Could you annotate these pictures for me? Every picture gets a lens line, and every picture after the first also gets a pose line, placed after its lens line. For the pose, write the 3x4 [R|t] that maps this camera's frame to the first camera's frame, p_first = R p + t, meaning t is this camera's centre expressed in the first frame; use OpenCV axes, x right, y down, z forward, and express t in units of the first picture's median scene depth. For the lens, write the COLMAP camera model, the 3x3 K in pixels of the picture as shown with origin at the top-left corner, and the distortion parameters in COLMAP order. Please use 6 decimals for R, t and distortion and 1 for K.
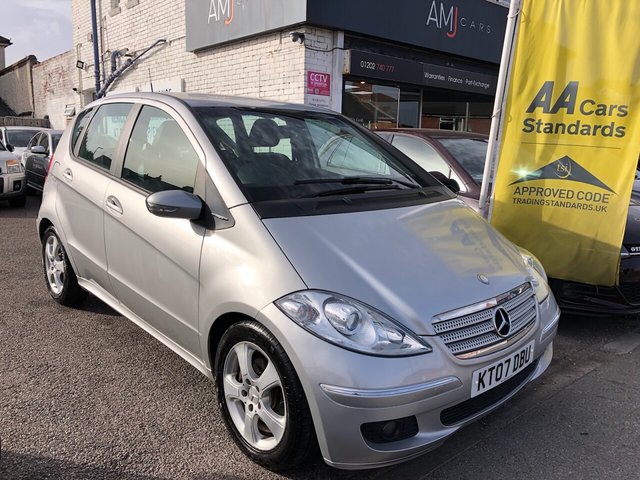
lens RADIAL K [[520.3, 0, 320.0], [0, 520.3, 240.0], [0, 0, 1]] dist [-0.068961, 0.103797]
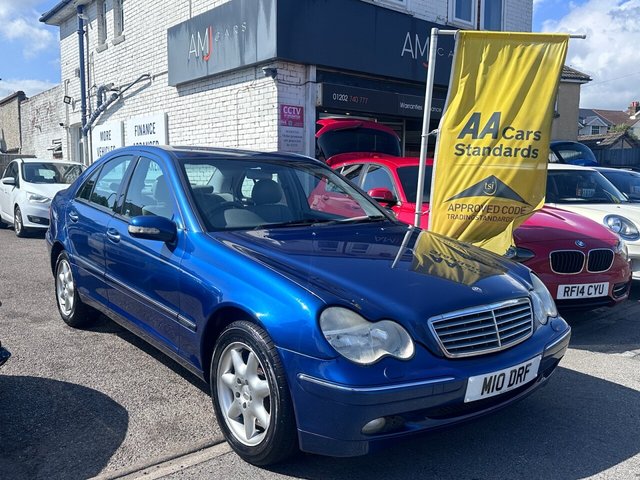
lens RADIAL K [[569.0, 0, 320.0], [0, 569.0, 240.0], [0, 0, 1]] dist [0.060704, -0.149321]
pose [[0.999628, -0.014733, -0.022948, 0.069425], [0.012949, 0.997020, -0.076044, 0.030350], [0.024000, 0.075719, 0.996840, -0.109582]]
